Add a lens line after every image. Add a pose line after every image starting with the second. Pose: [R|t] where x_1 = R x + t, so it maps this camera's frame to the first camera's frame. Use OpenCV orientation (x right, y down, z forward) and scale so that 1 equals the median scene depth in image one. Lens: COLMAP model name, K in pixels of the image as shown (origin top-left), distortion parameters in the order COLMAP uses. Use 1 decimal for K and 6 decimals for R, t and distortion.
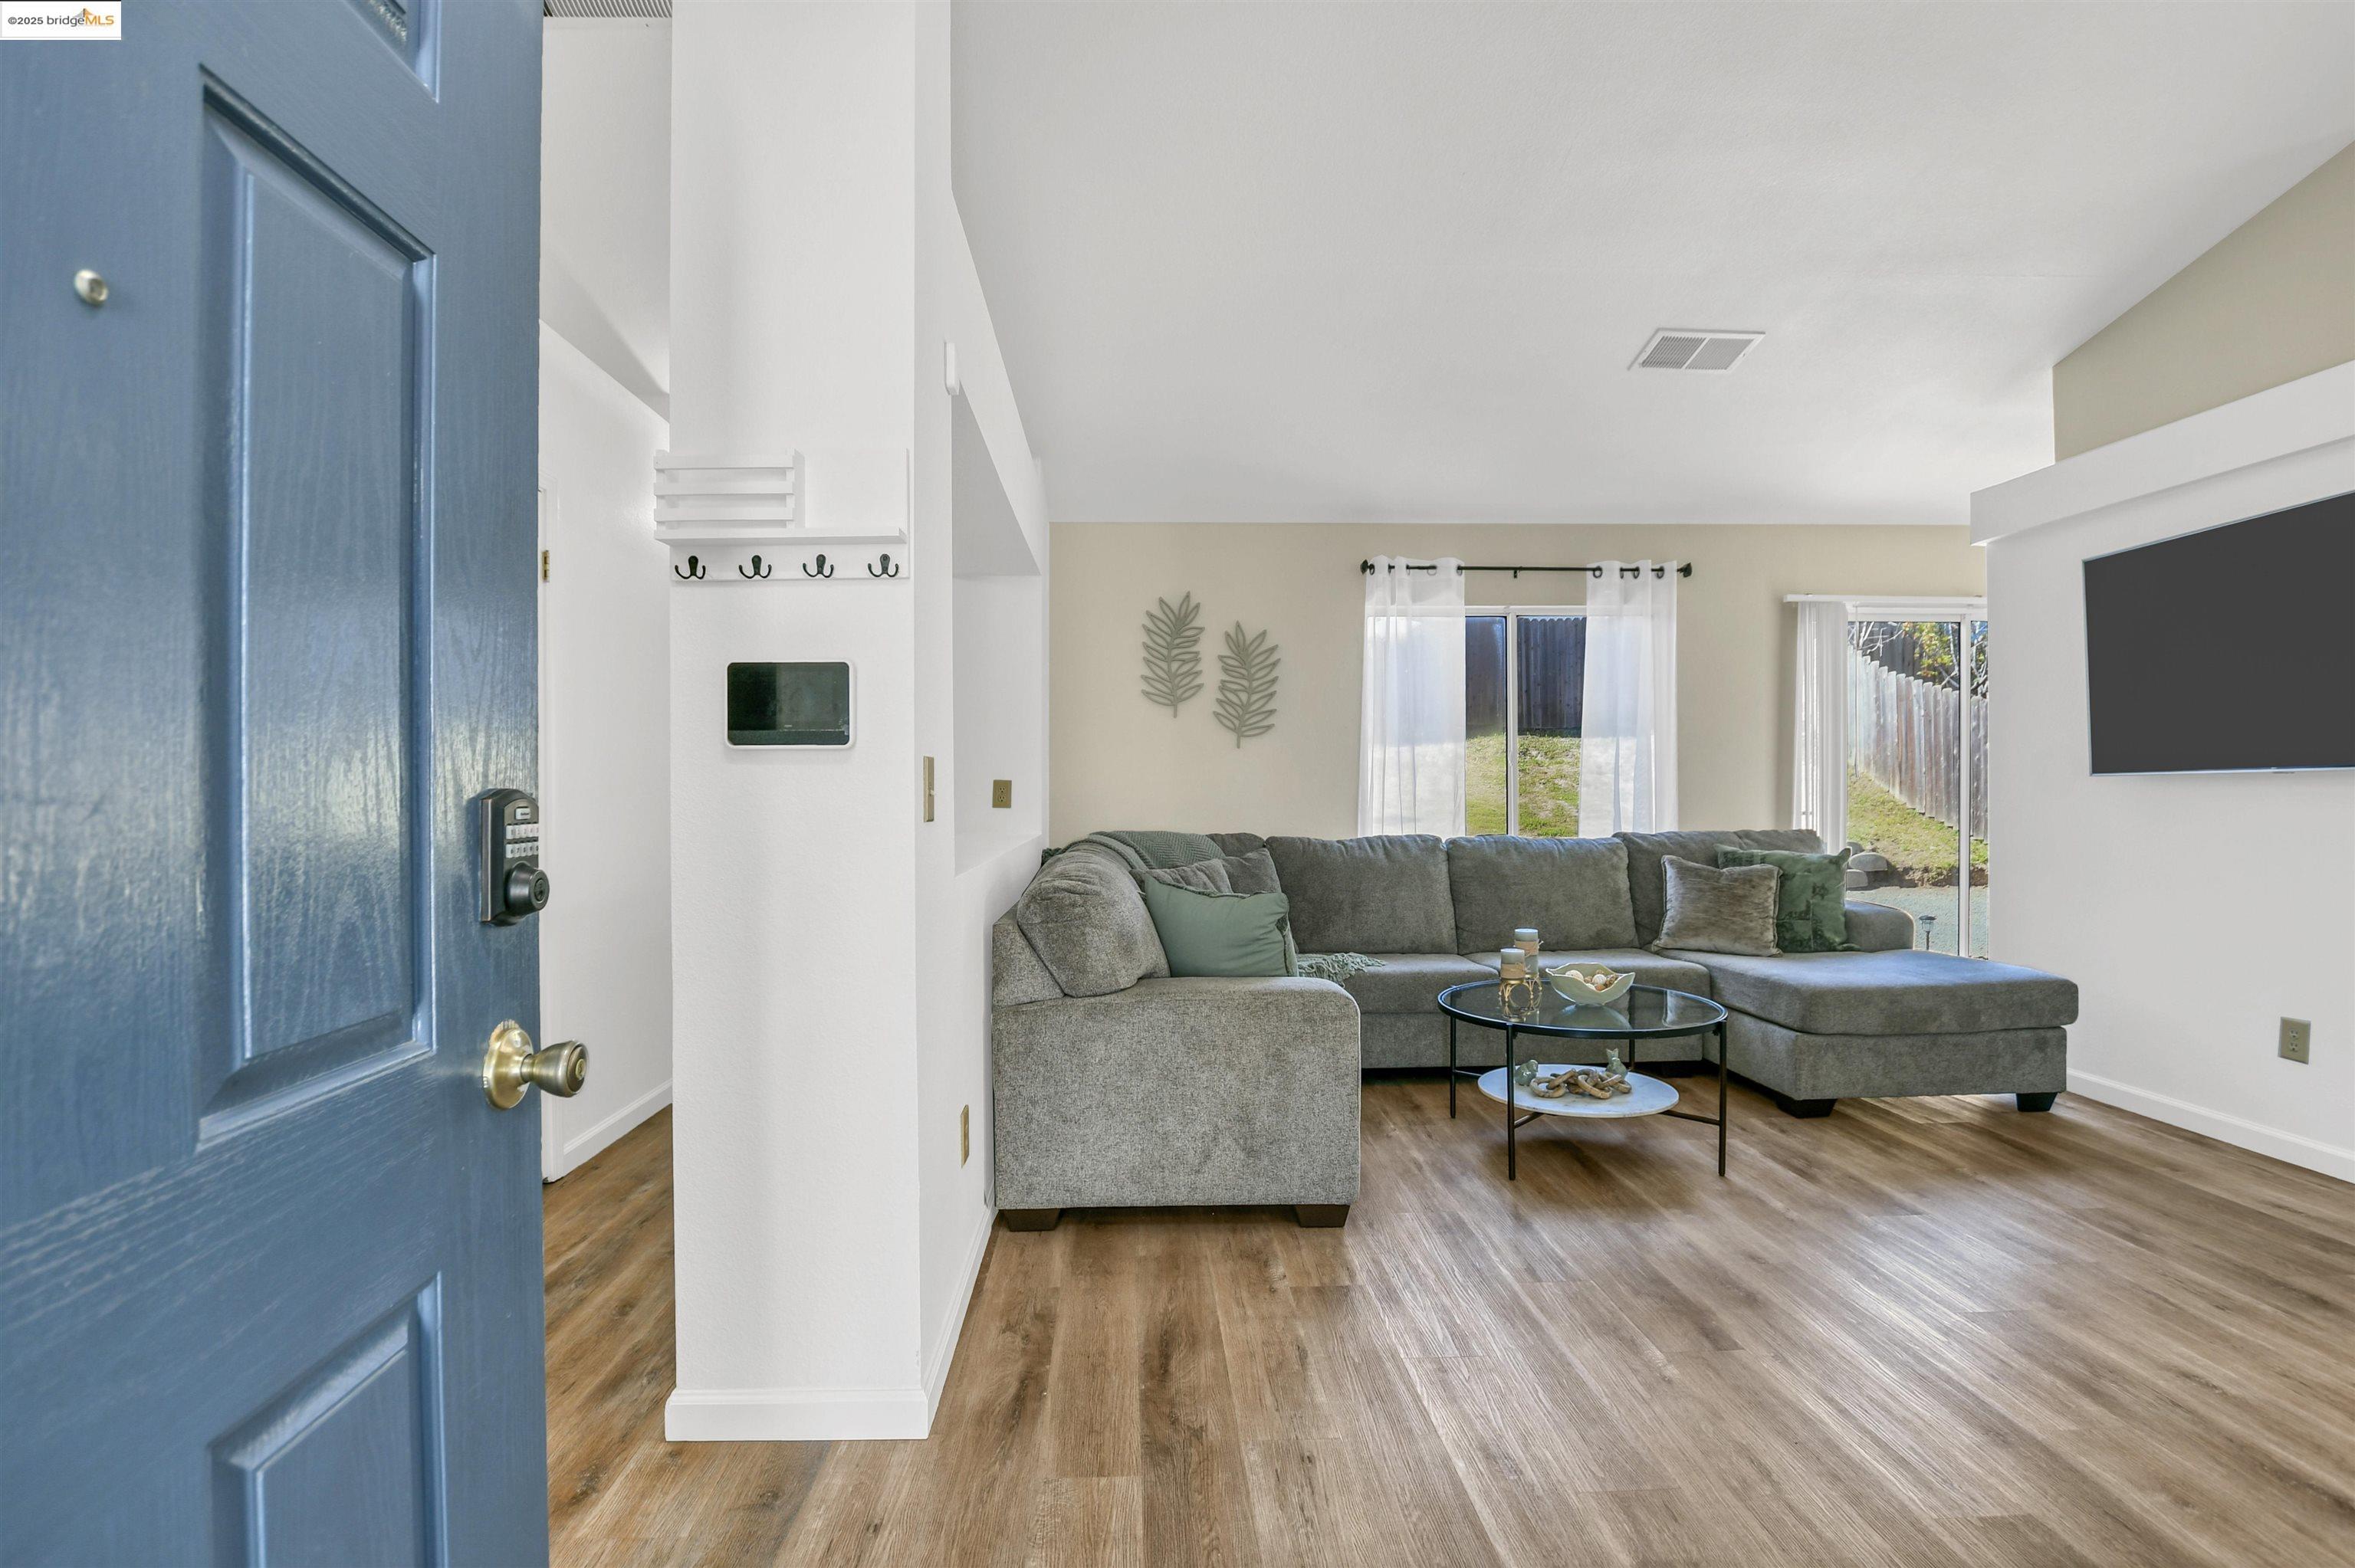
lens RADIAL K [[1076.7, 0, 1142.4], [0, 1076.7, 787.0], [0, 0, 1]] dist [-0.025167, 0.001067]
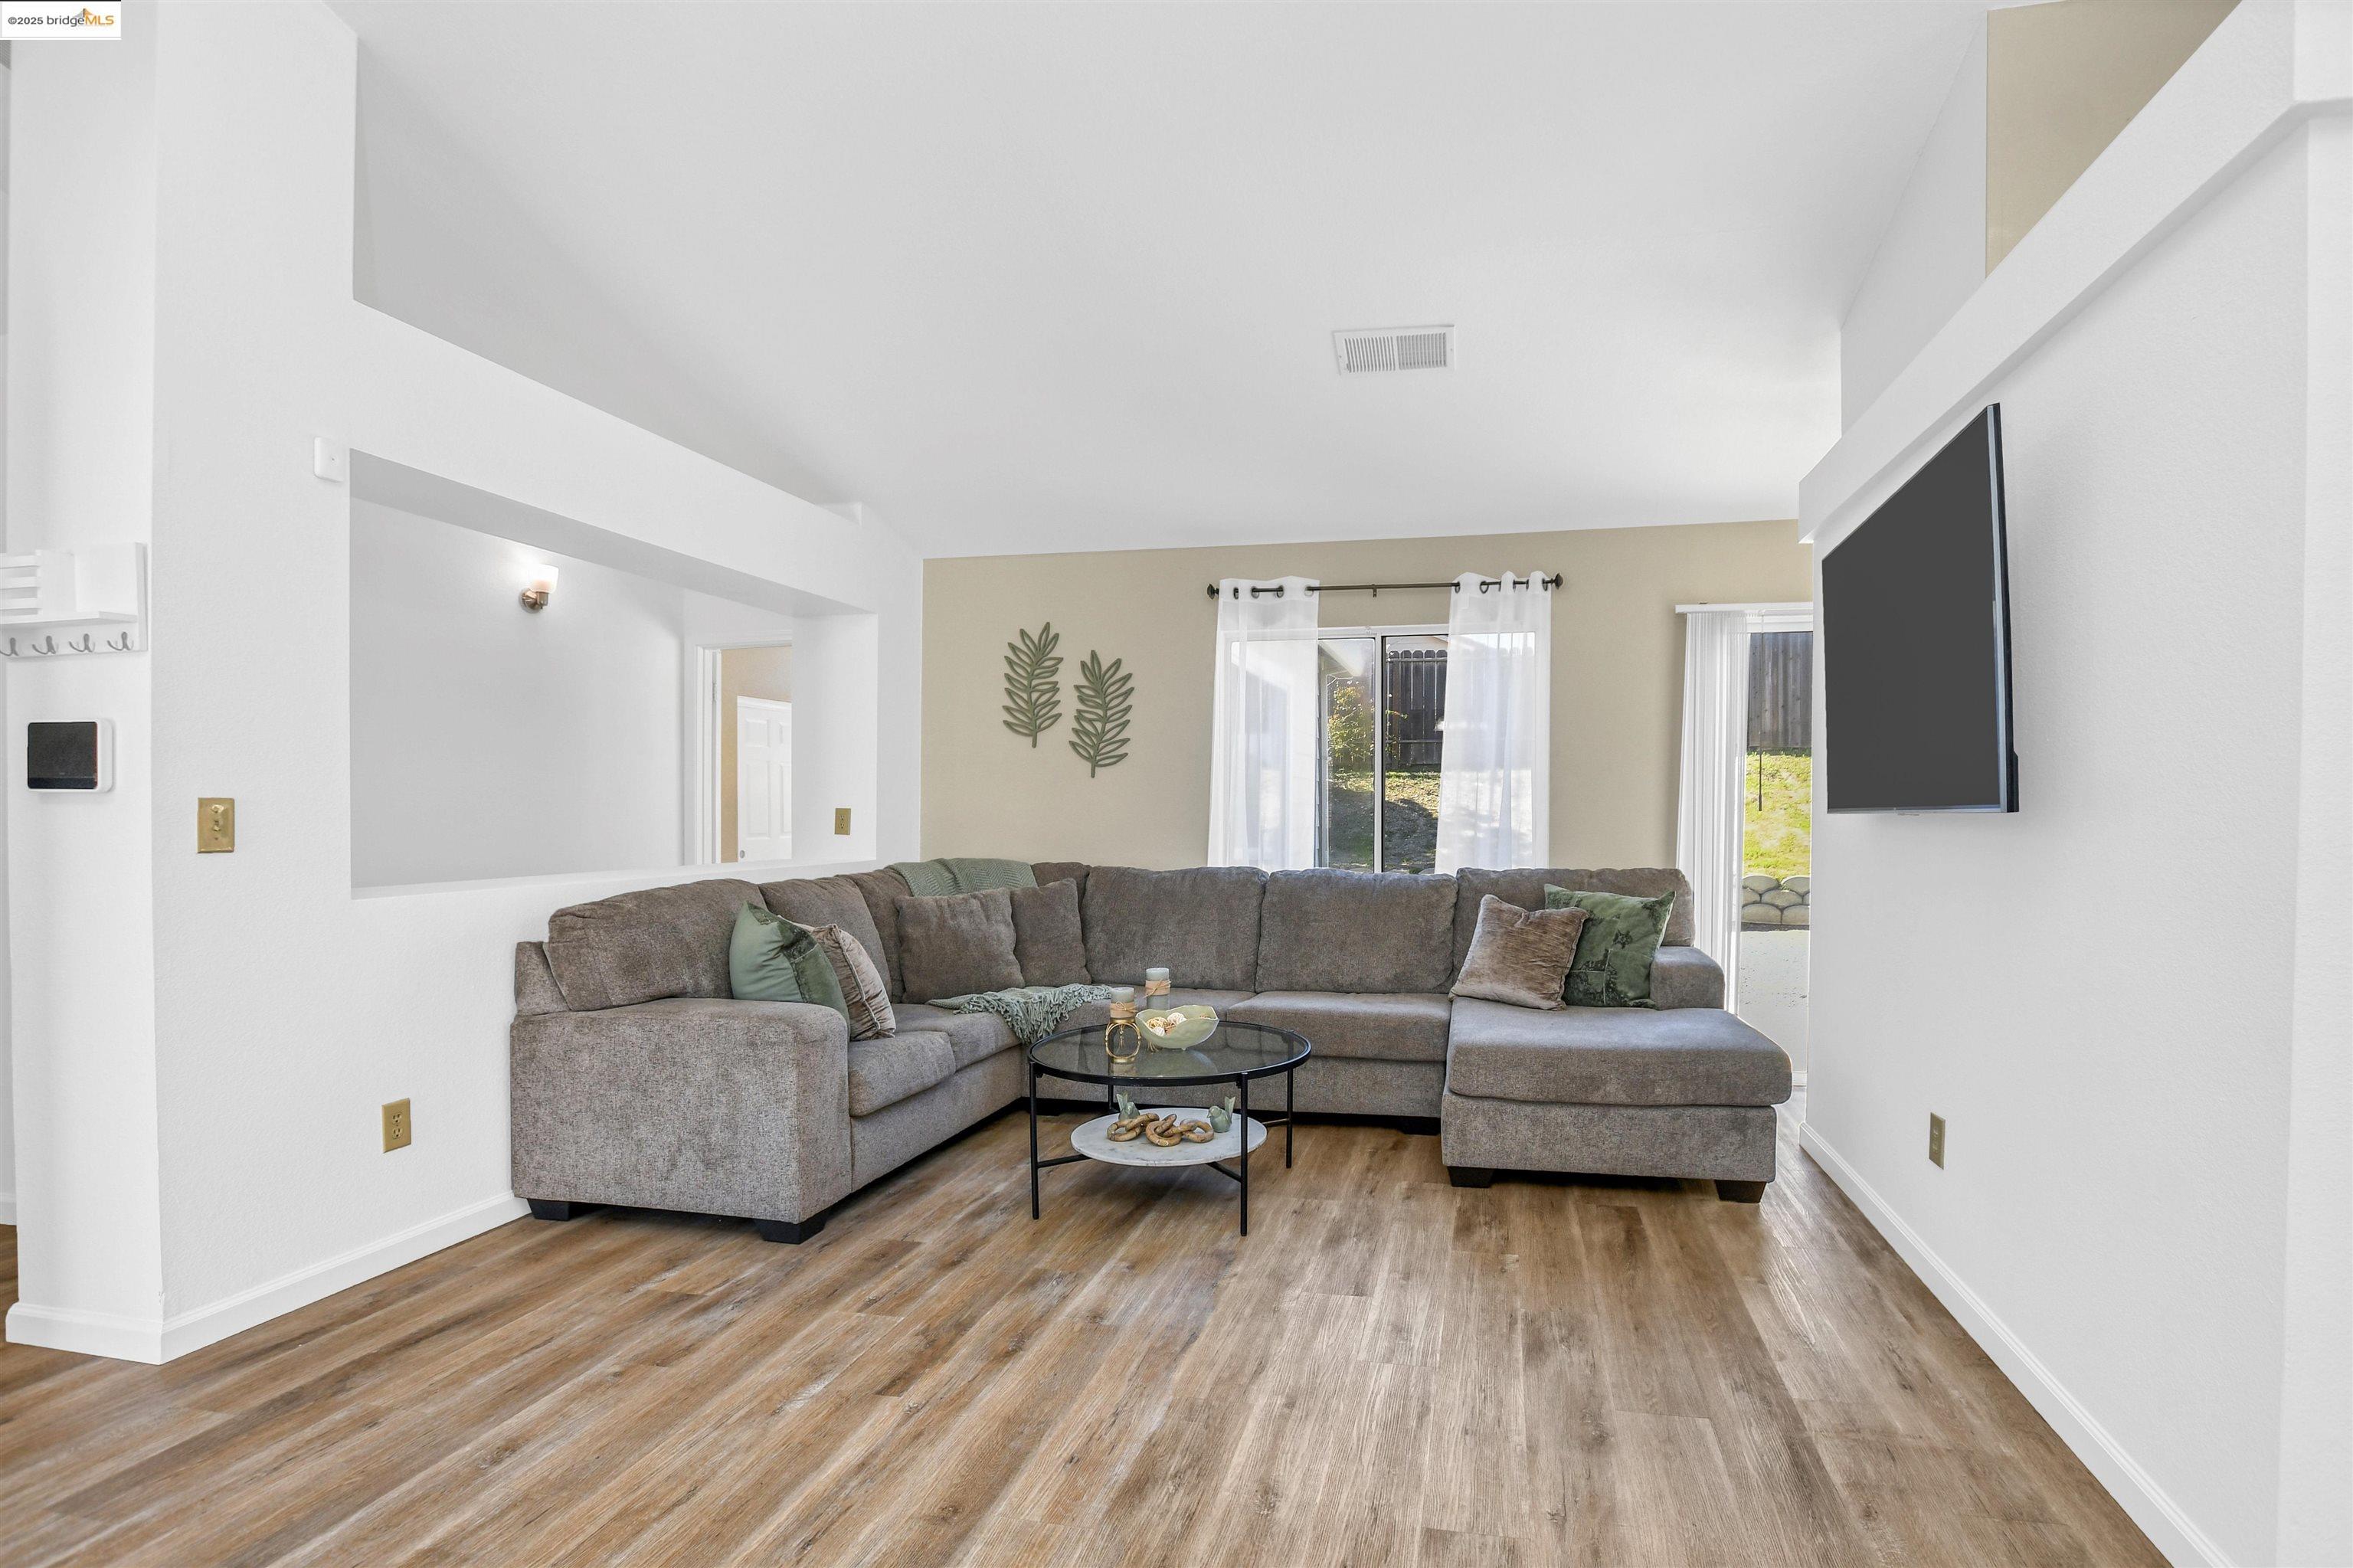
lens RADIAL K [[1104.7, 0, 1274.0], [0, 1104.7, 816.7], [0, 0, 1]] dist [-0.023358, 0.001583]
pose [[0.977289, 0.008120, -0.211753, 0.492670], [-0.006242, 0.999935, 0.009540, -0.010674], [0.211817, -0.008002, 0.977277, 0.032688]]
